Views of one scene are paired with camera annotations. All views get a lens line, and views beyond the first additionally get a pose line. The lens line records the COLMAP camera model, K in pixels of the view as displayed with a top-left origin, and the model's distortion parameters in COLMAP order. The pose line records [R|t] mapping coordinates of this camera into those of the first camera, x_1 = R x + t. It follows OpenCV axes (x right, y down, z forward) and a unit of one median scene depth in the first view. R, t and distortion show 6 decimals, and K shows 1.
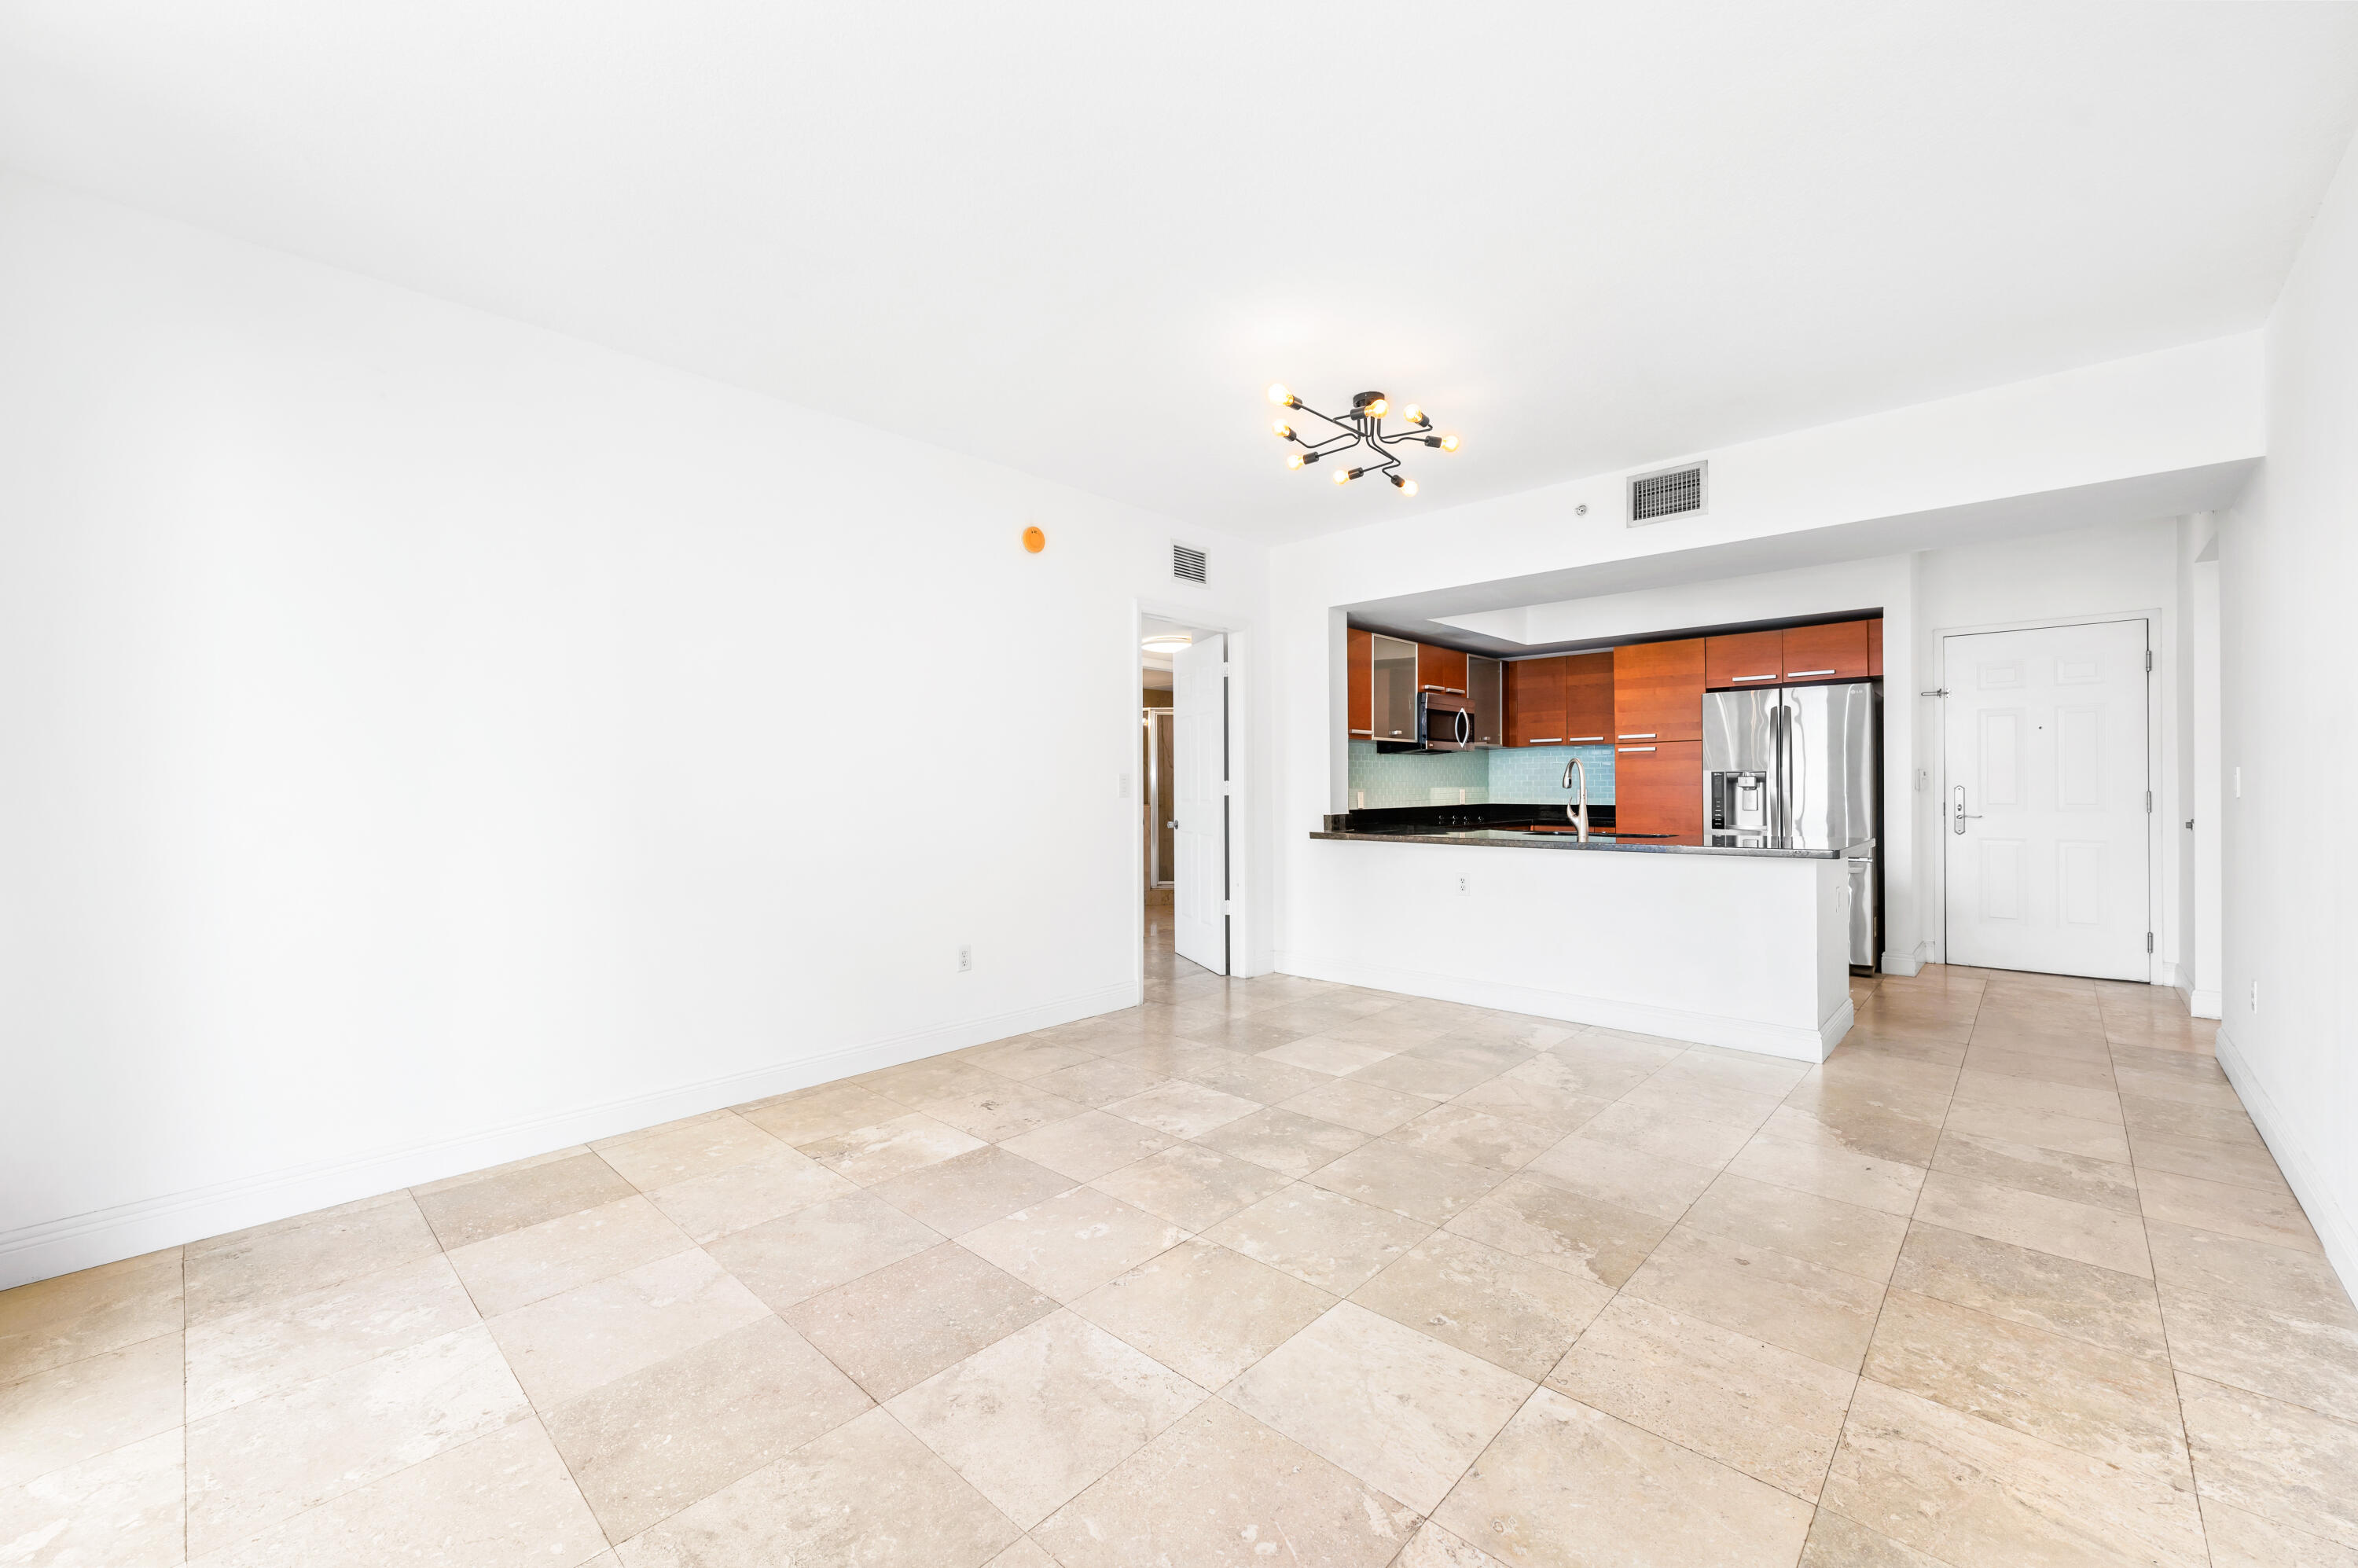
lens RADIAL K [[942.8, 0, 1169.1], [0, 942.8, 781.0], [0, 0, 1]] dist [0.001223, 0.000009]
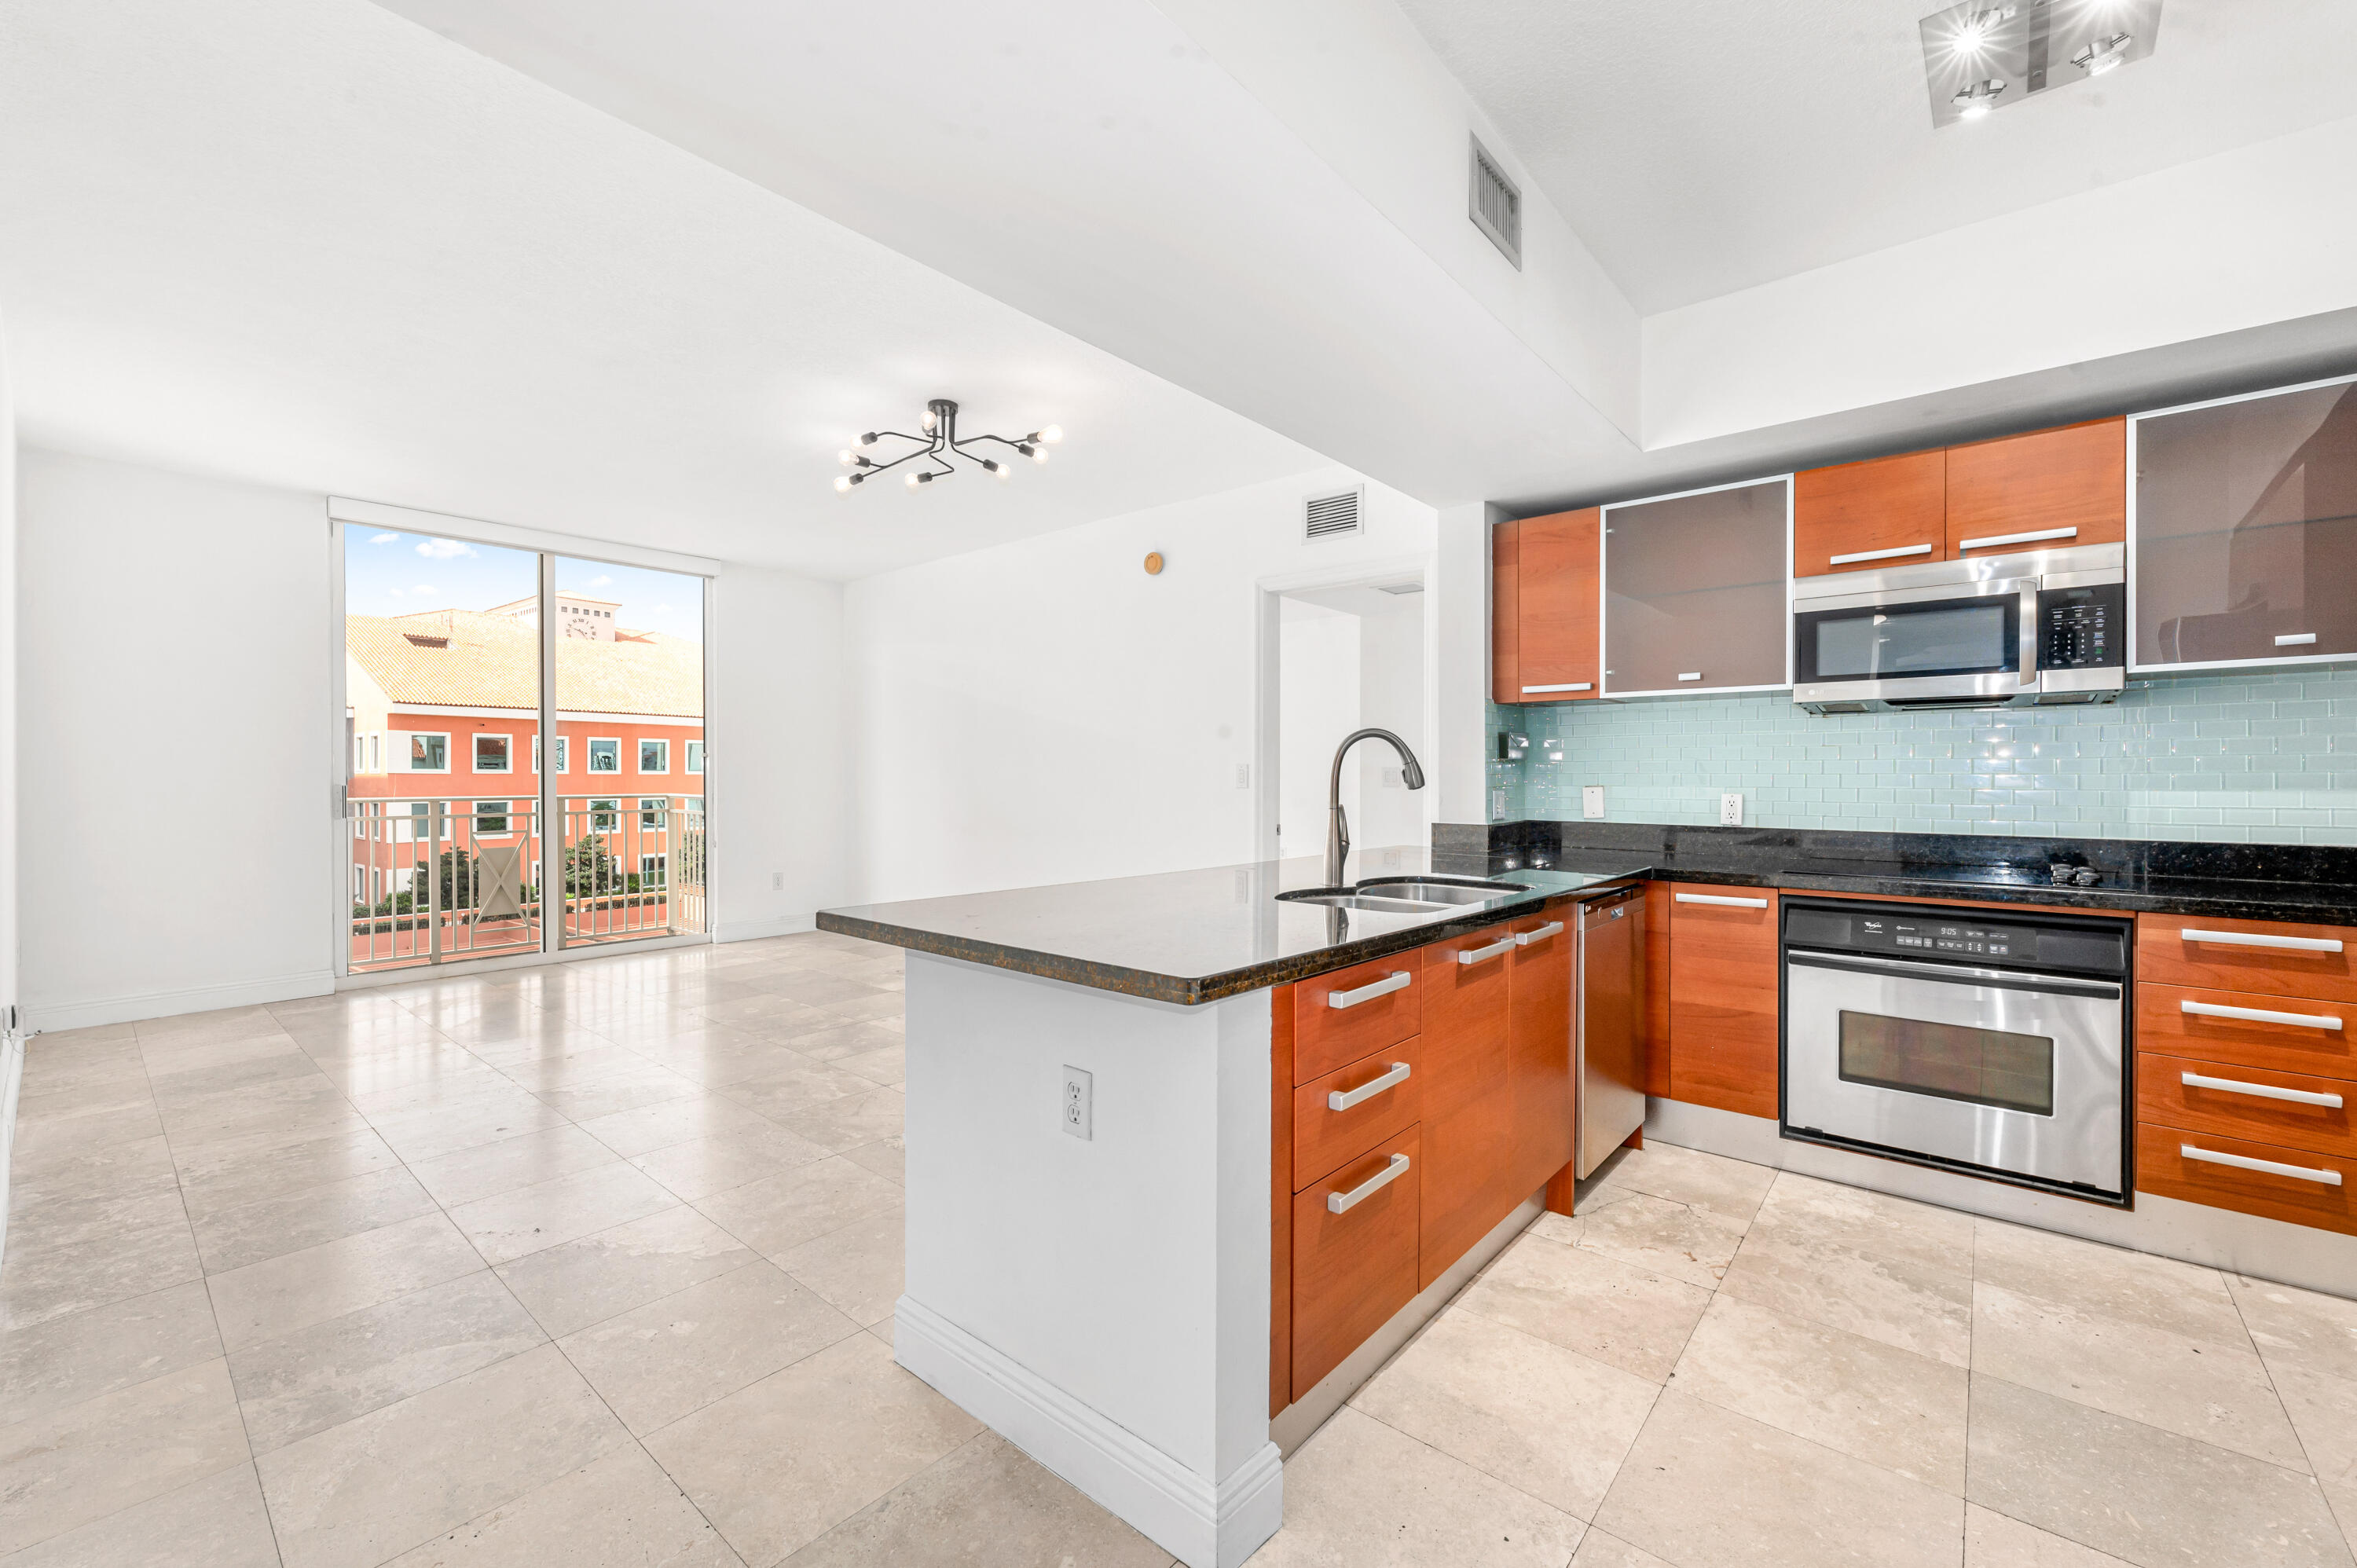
lens RADIAL K [[942.4, 0, 1169.0], [0, 942.4, 784.4], [0, 0, 1]] dist [0.001223, 0.000009]
pose [[0.045719, 0.015369, -0.998836, 1.708262], [0.002723, 0.999876, 0.015510, -0.005113], [0.998951, -0.003429, 0.045671, 1.622536]]
